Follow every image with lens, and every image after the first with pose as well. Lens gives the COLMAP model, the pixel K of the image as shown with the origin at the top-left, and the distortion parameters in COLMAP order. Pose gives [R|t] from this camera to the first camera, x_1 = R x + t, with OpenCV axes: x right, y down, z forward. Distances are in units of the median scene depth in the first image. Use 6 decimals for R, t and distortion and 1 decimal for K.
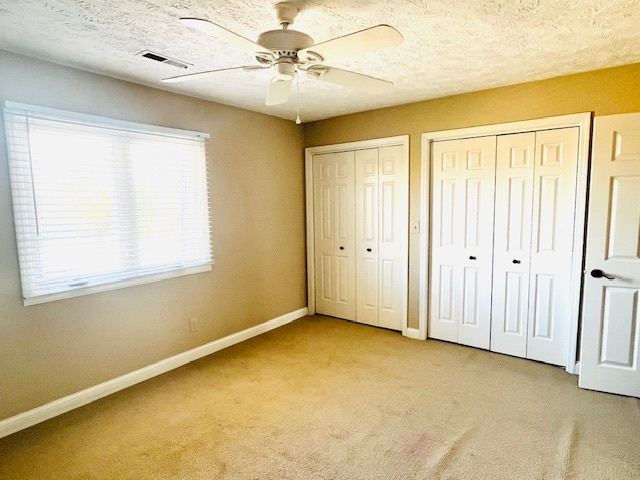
lens RADIAL K [[382.9, 0, 320.0], [0, 382.9, 240.0], [0, 0, 1]] dist [0.034398, -0.000527]
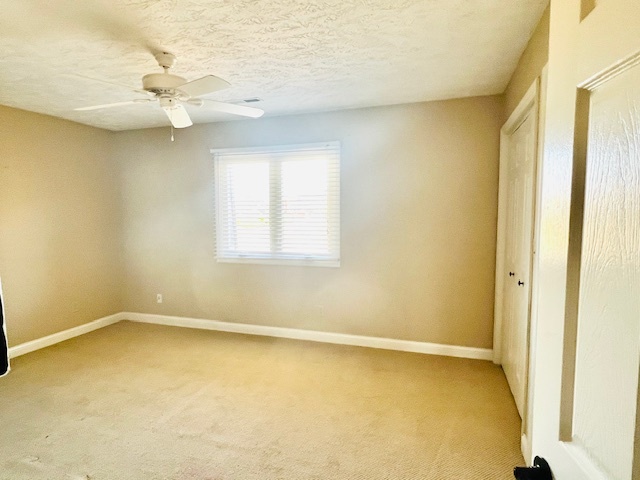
lens RADIAL K [[382.9, 0, 320.0], [0, 382.9, 240.0], [0, 0, 1]] dist [0.034398, -0.000527]
pose [[0.311410, 0.092913, -0.945722, 0.677900], [-0.101392, 0.992776, 0.064149, -0.057843], [0.944851, 0.075912, 0.318582, 0.557945]]
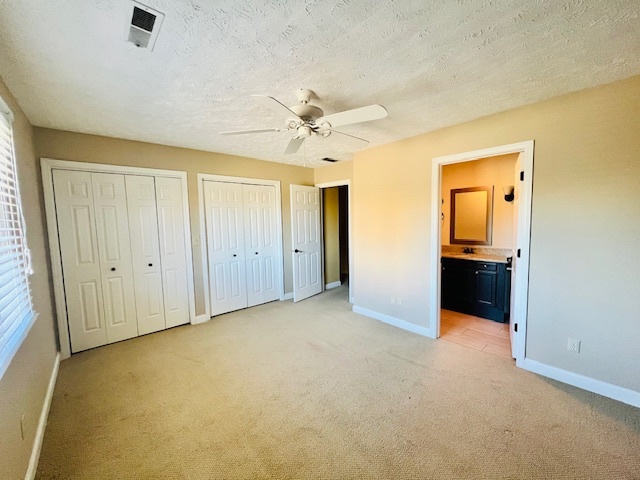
lens RADIAL K [[252.6, 0, 320.0], [0, 252.6, 240.0], [0, 0, 1]] dist [0.000568, 0.000084]
pose [[0.187983, -0.073108, 0.979448, -0.545233], [0.116413, 0.991855, 0.051692, -0.030905], [-0.975249, 0.104304, 0.194962, 0.399705]]
